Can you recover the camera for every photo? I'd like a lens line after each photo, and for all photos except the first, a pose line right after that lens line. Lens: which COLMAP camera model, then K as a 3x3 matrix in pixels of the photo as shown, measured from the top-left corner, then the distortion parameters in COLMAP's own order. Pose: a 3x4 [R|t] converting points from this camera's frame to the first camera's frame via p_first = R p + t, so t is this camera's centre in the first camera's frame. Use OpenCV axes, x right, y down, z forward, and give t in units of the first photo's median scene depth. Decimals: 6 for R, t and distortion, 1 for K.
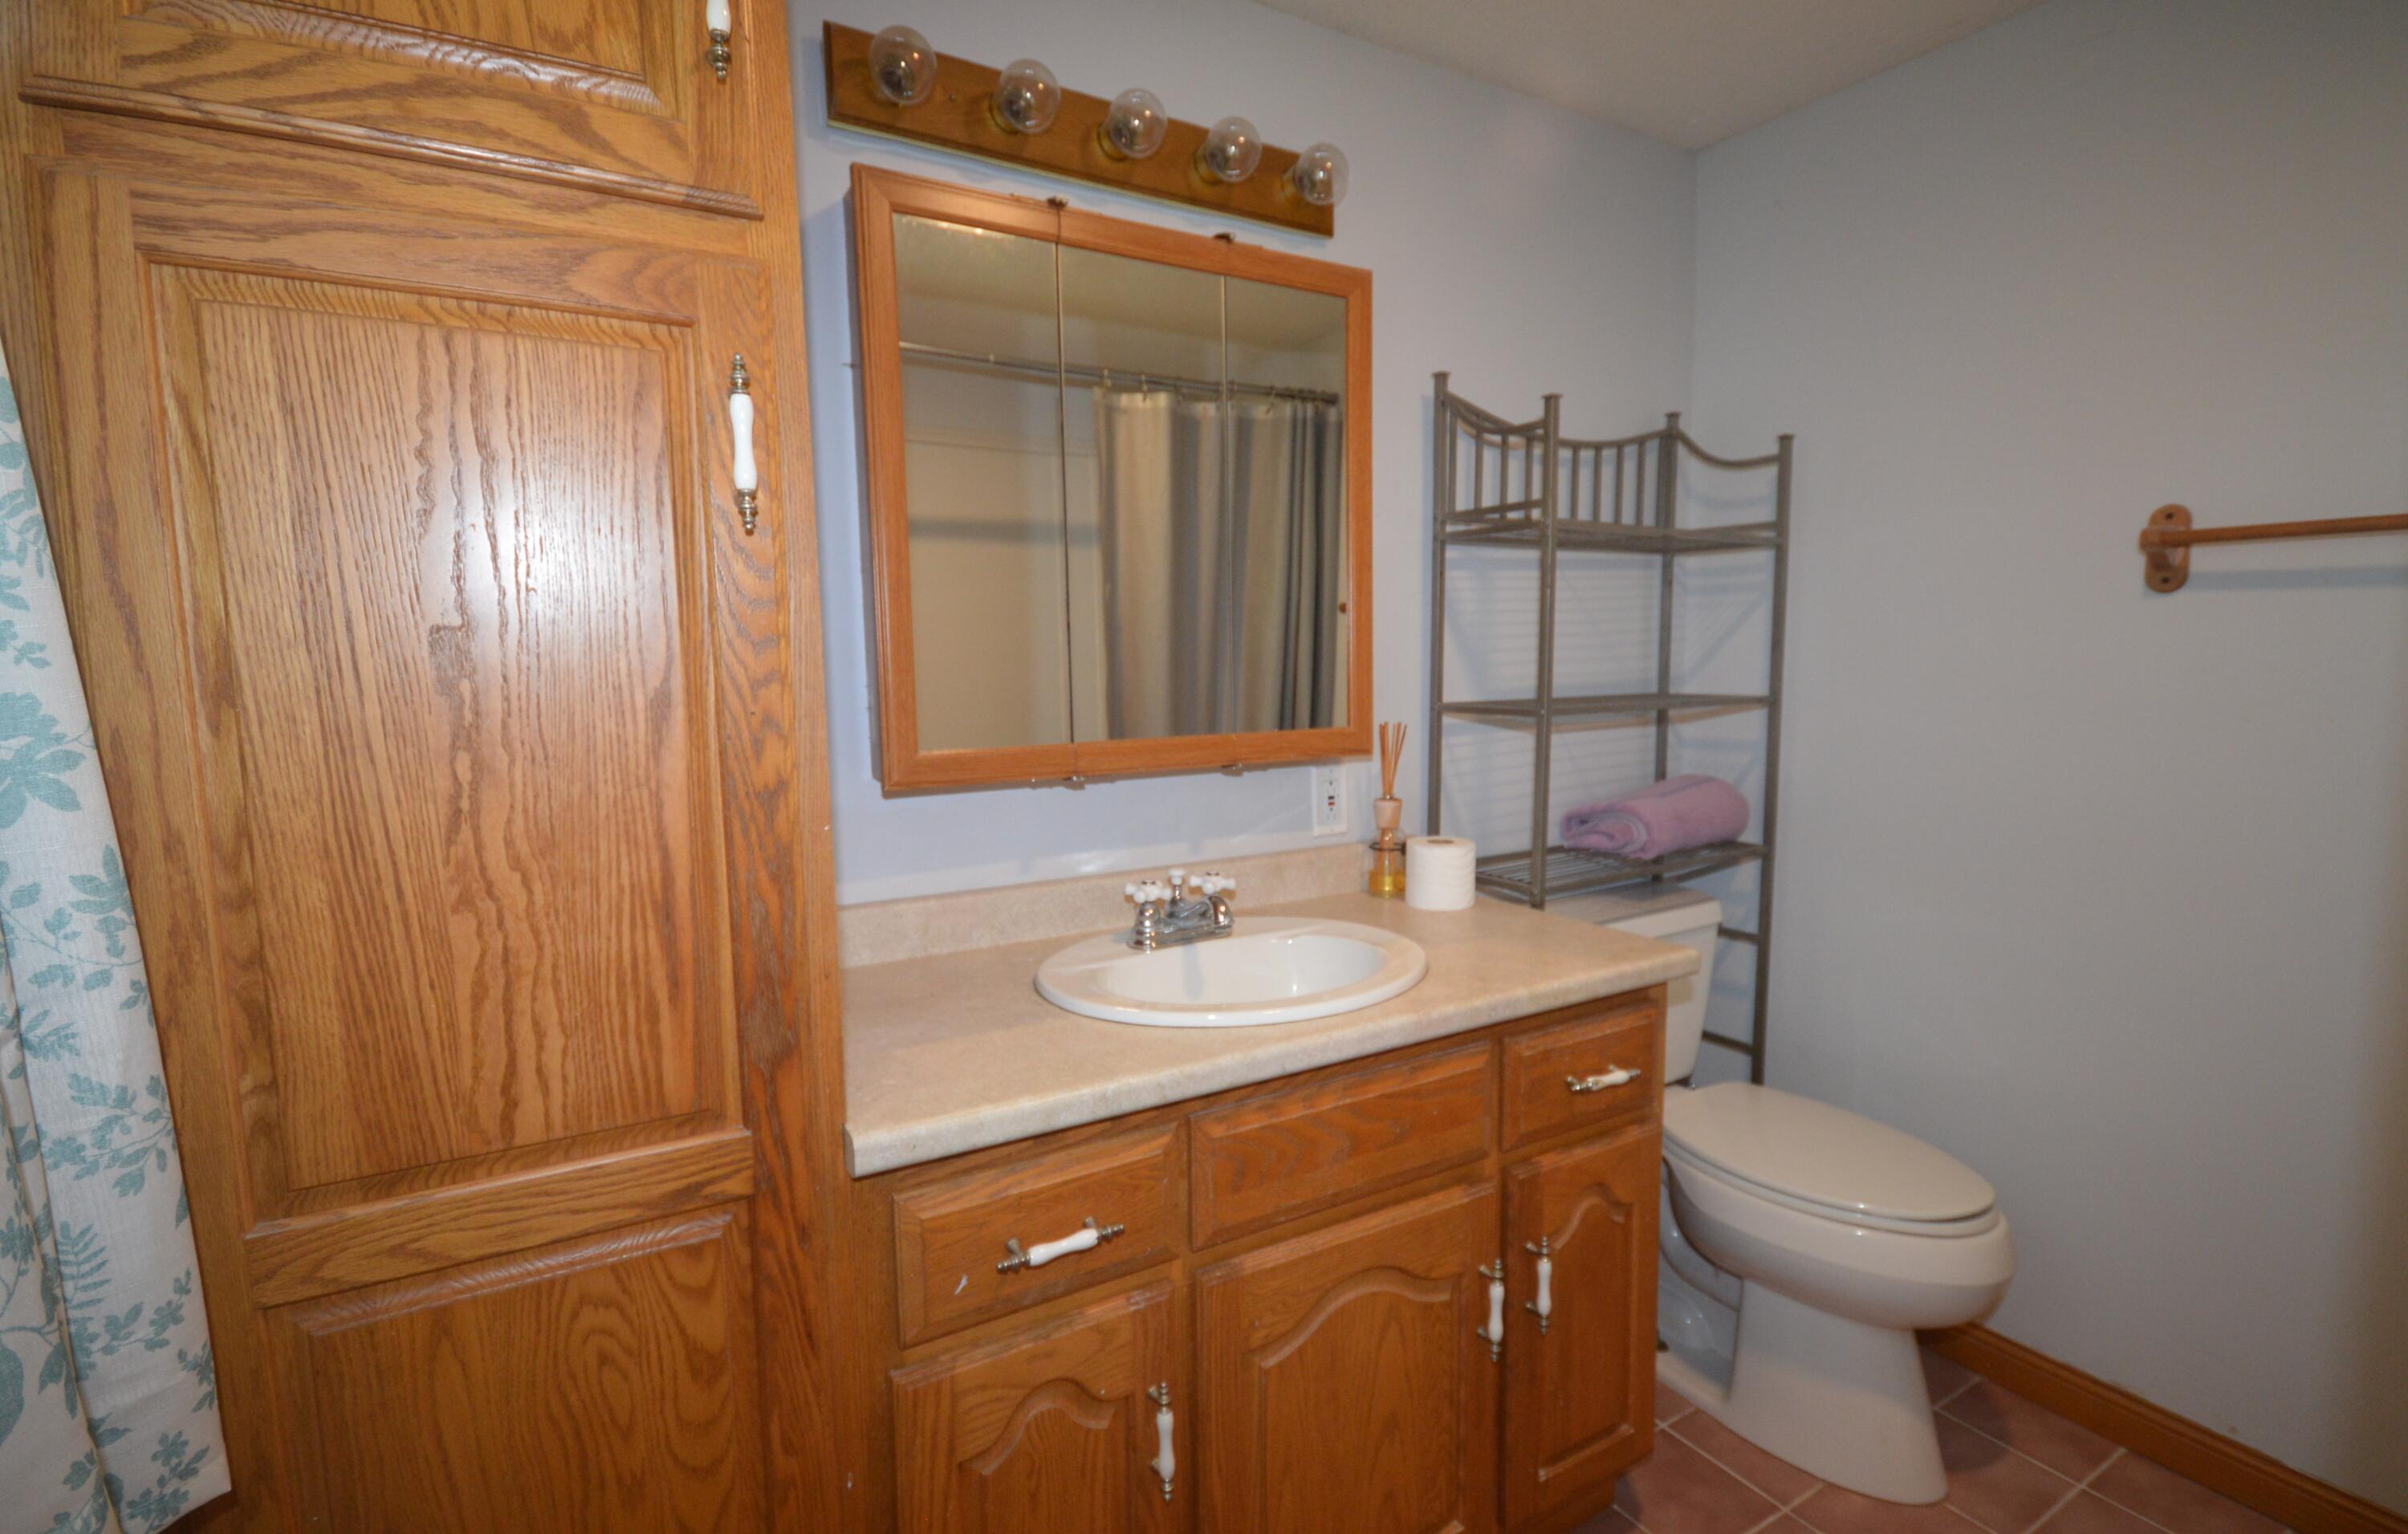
lens RADIAL K [[1101.4, 0, 1196.2], [0, 1101.4, 780.2], [0, 0, 1]] dist [0.000020, -0.003621]
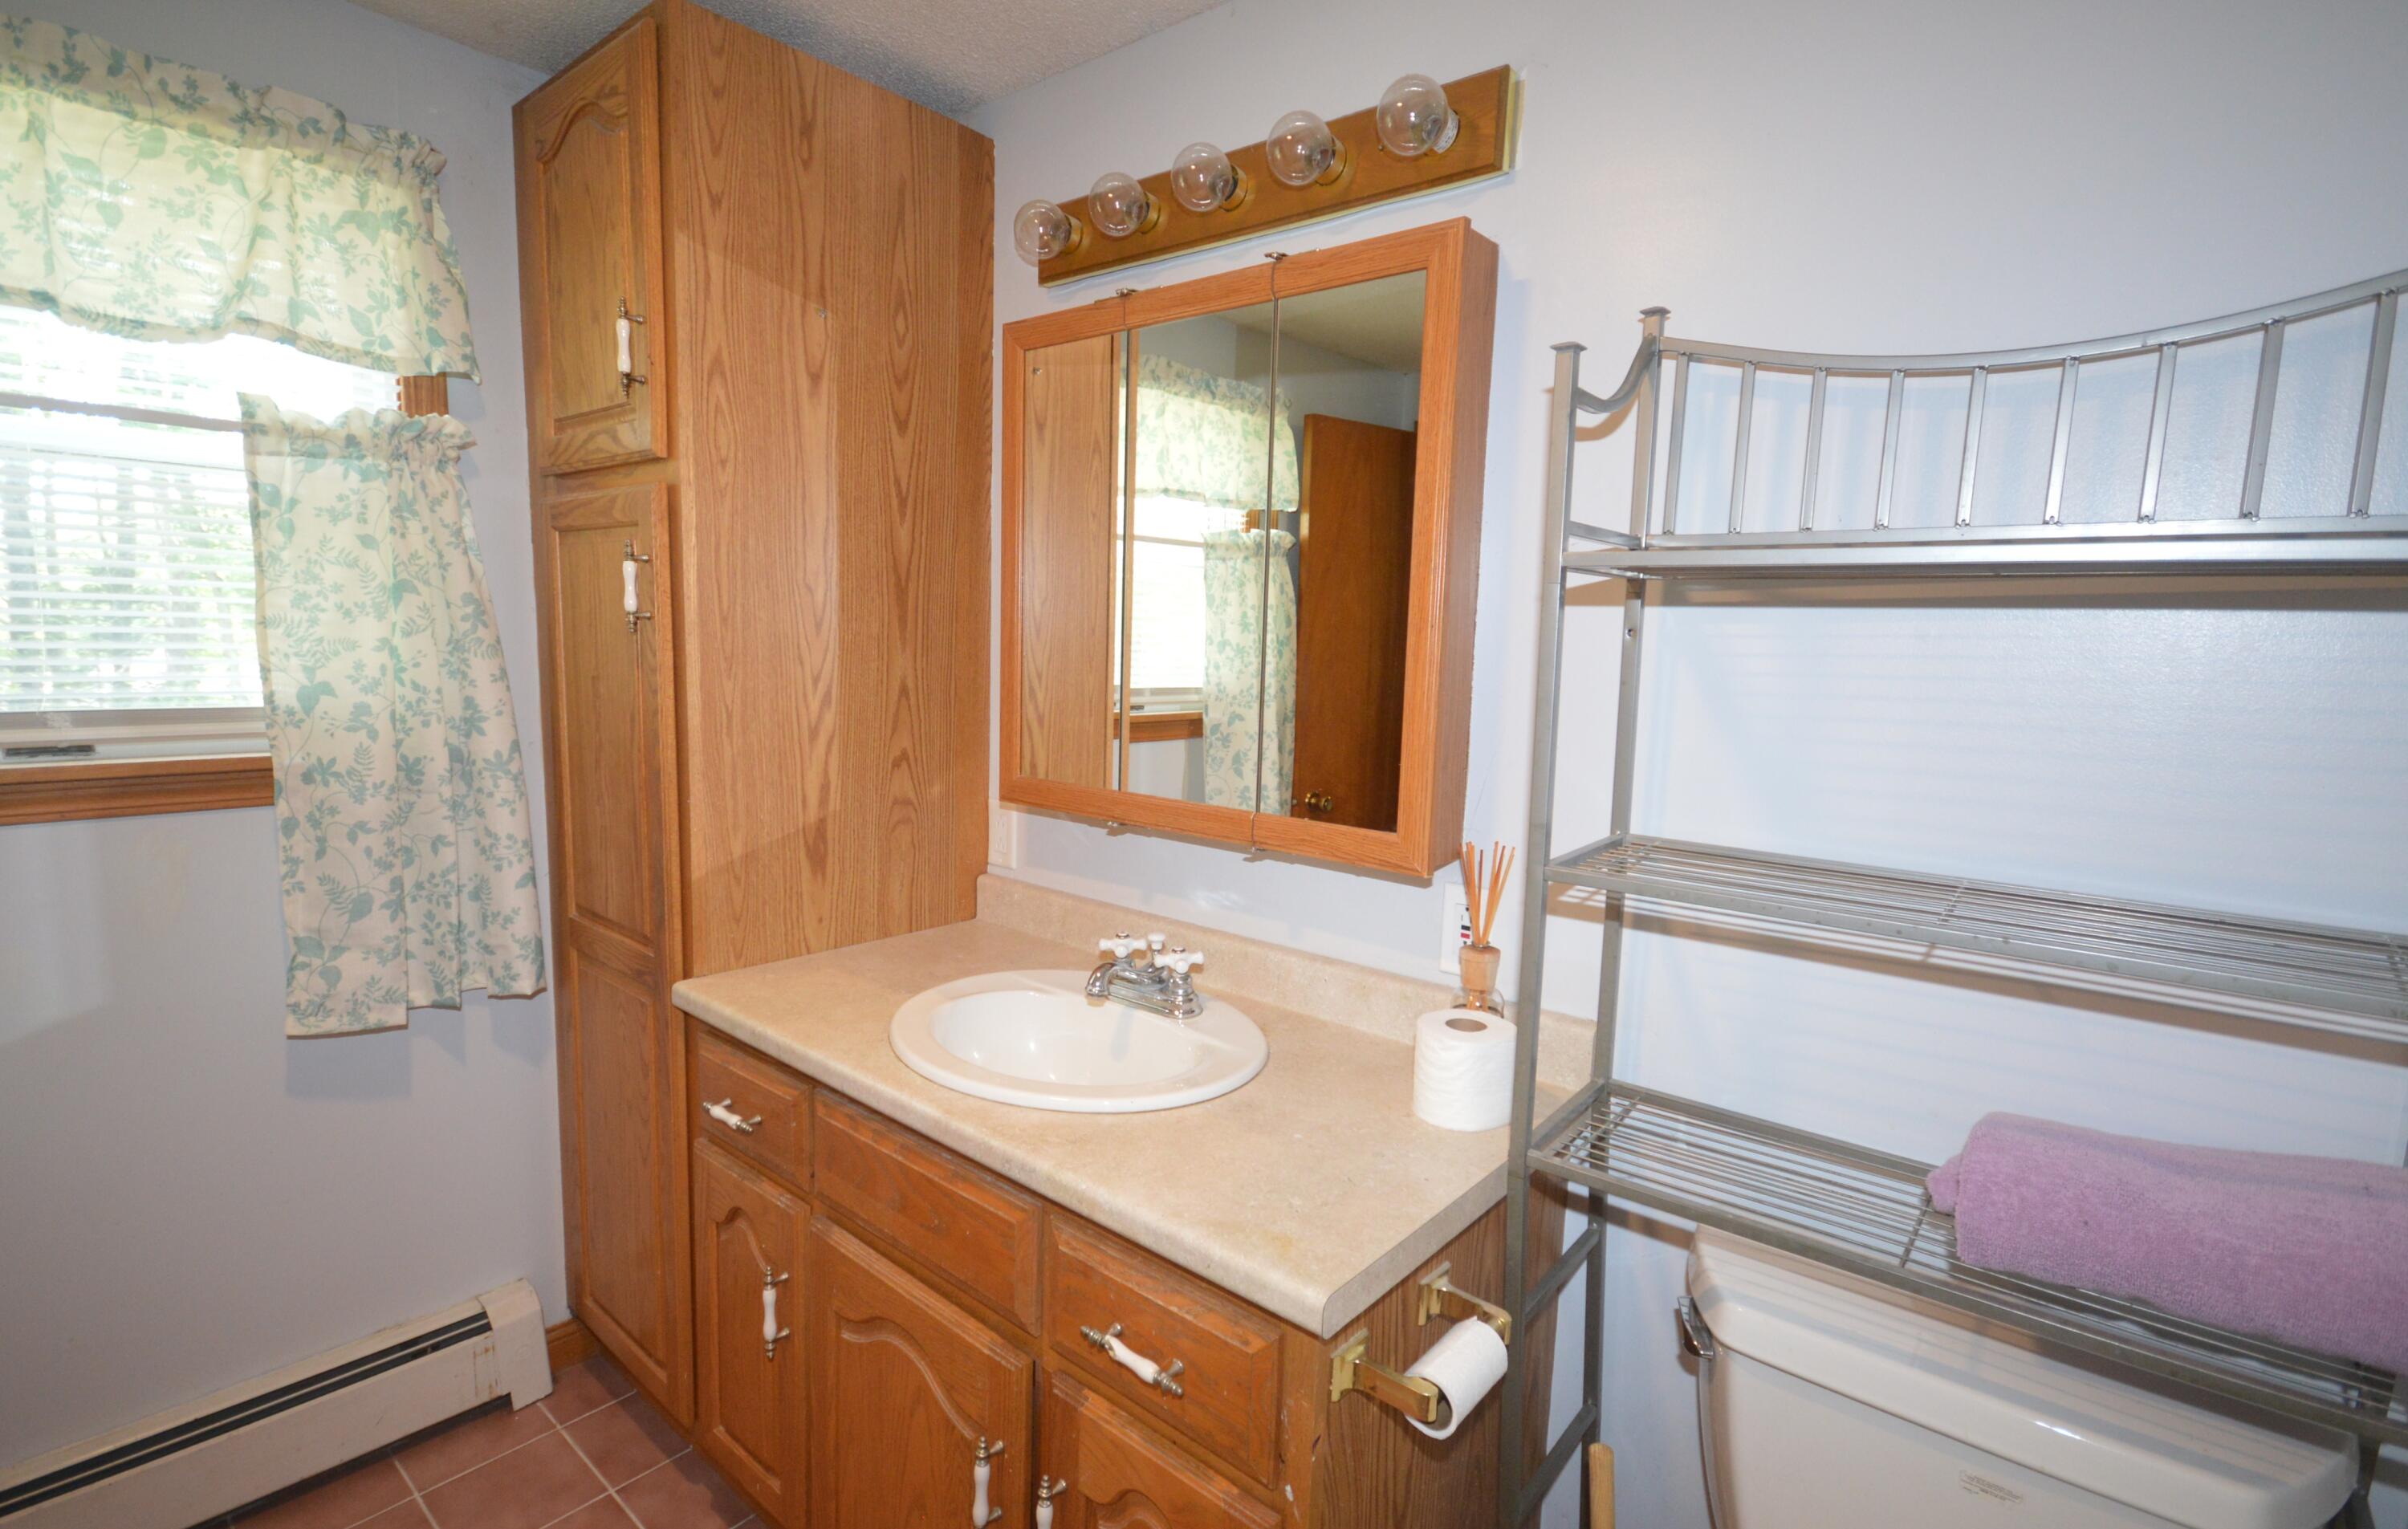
lens RADIAL K [[1118.0, 0, 1211.2], [0, 1118.0, 794.7], [0, 0, 1]] dist [-0.000613, -0.000077]
pose [[0.340602, 0.157046, -0.926999, 0.830830], [-0.149785, 0.982423, 0.111401, -0.148279], [0.928200, 0.100907, 0.358139, 0.616294]]
